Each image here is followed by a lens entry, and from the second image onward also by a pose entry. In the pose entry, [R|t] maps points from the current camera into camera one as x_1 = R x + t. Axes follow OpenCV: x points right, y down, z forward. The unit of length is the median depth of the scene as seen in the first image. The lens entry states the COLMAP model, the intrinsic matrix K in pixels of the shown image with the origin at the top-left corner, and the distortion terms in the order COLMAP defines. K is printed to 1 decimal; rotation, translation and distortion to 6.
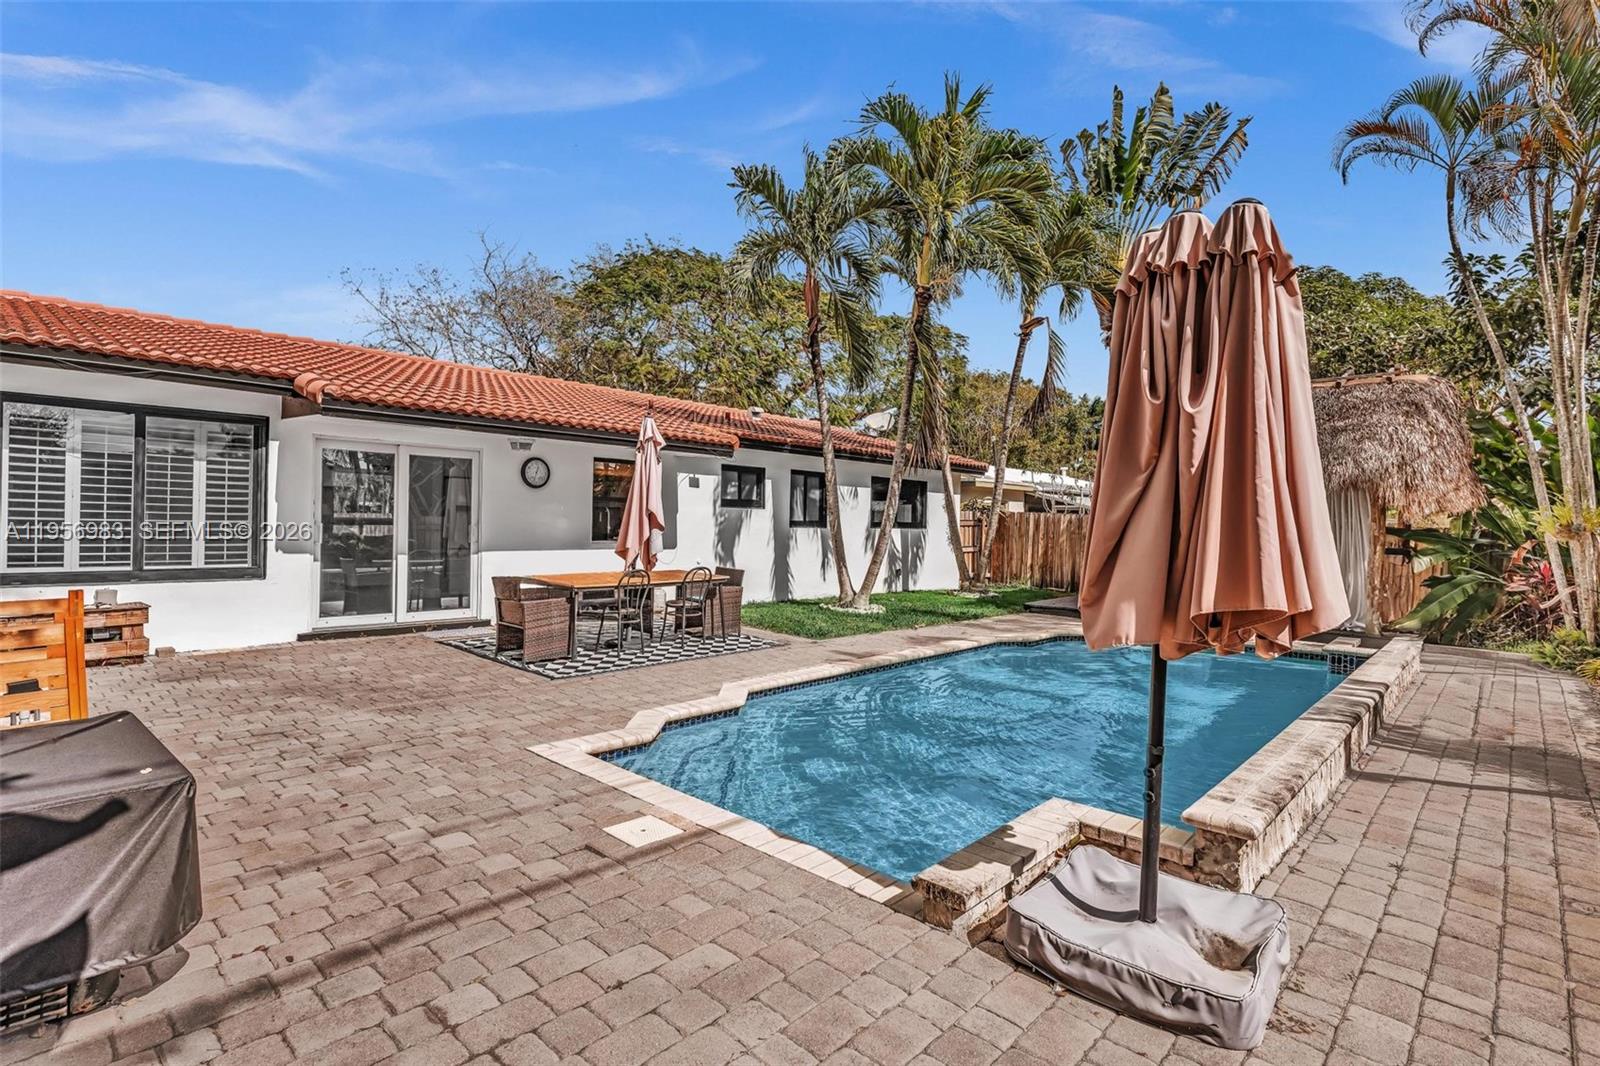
lens RADIAL K [[790.0, 0, 797.4], [0, 790.0, 524.2], [0, 0, 1]] dist [-0.004133, -0.000247]
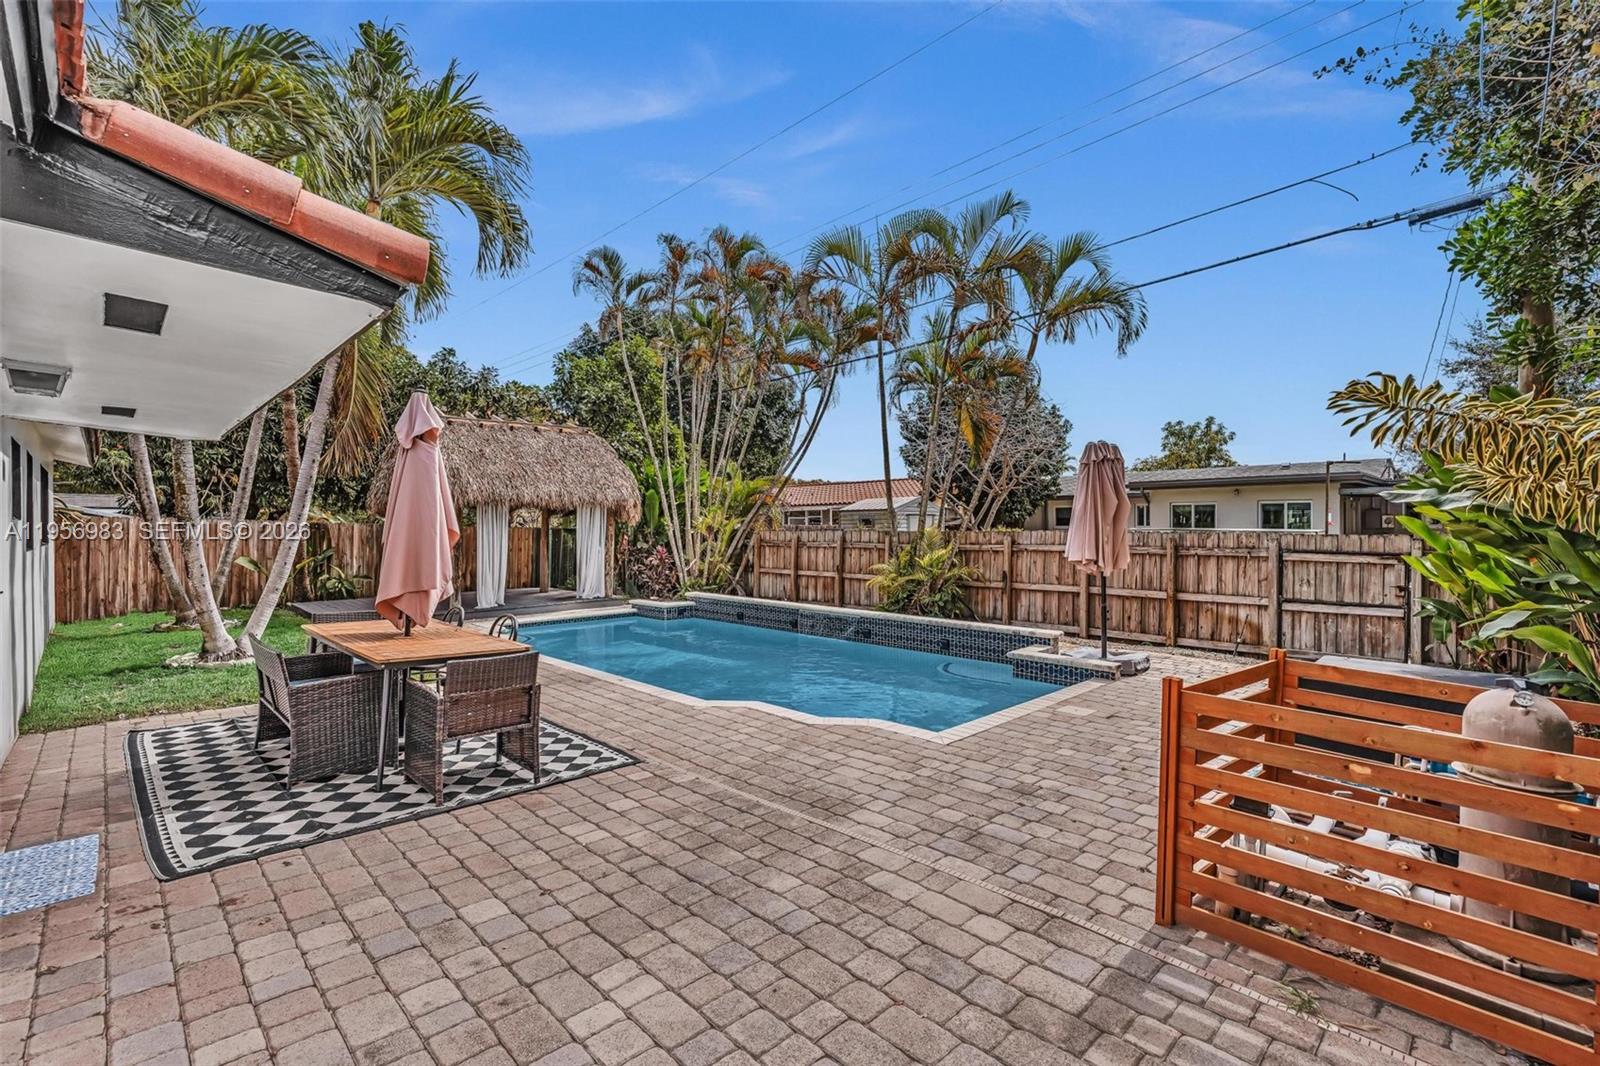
lens RADIAL K [[715.0, 0, 801.3], [0, 715.0, 530.2], [0, 0, 1]] dist [-0.000452, 0.000241]
pose [[0.046018, -0.025158, 0.998624, -0.550016], [0.006902, 0.999667, 0.024866, -0.022325], [-0.998917, 0.005748, 0.046176, 0.459163]]
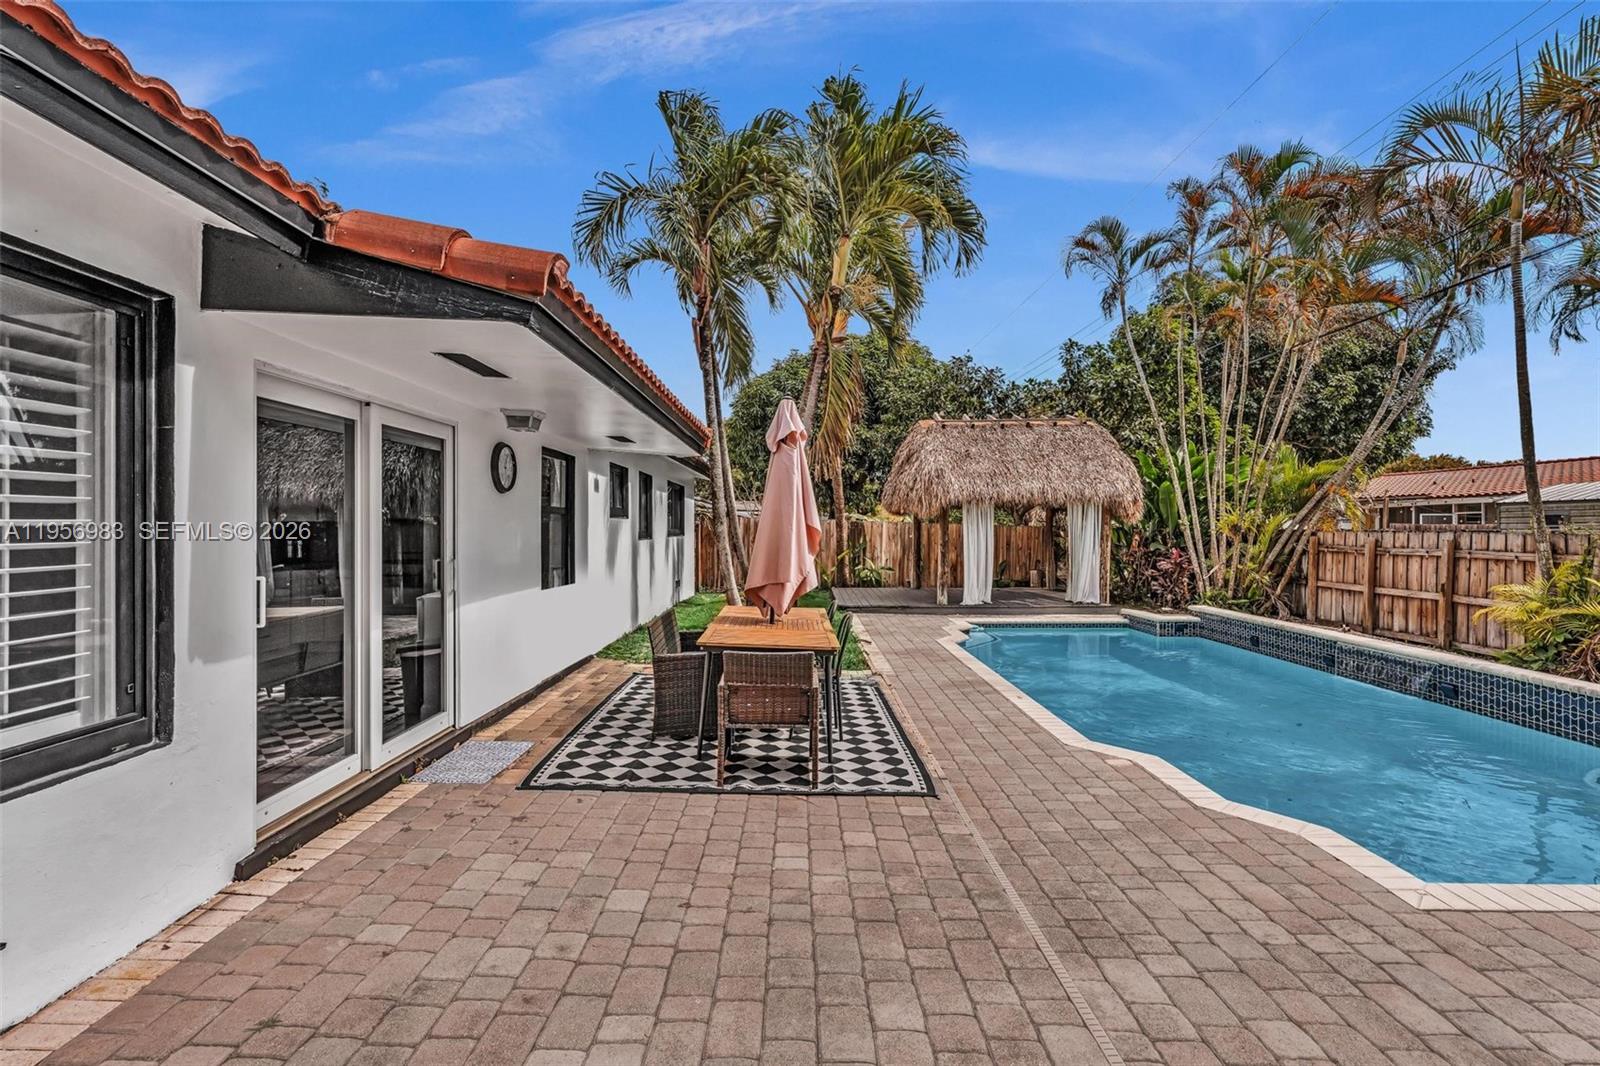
lens RADIAL K [[713.7, 0, 795.5], [0, 713.7, 523.4], [0, 0, 1]] dist [-0.003768, 0.000876]
pose [[0.733659, -0.016136, 0.679326, -0.444328], [0.015281, 0.999857, 0.007246, -0.018831], [-0.679346, 0.005065, 0.733801, 0.364043]]
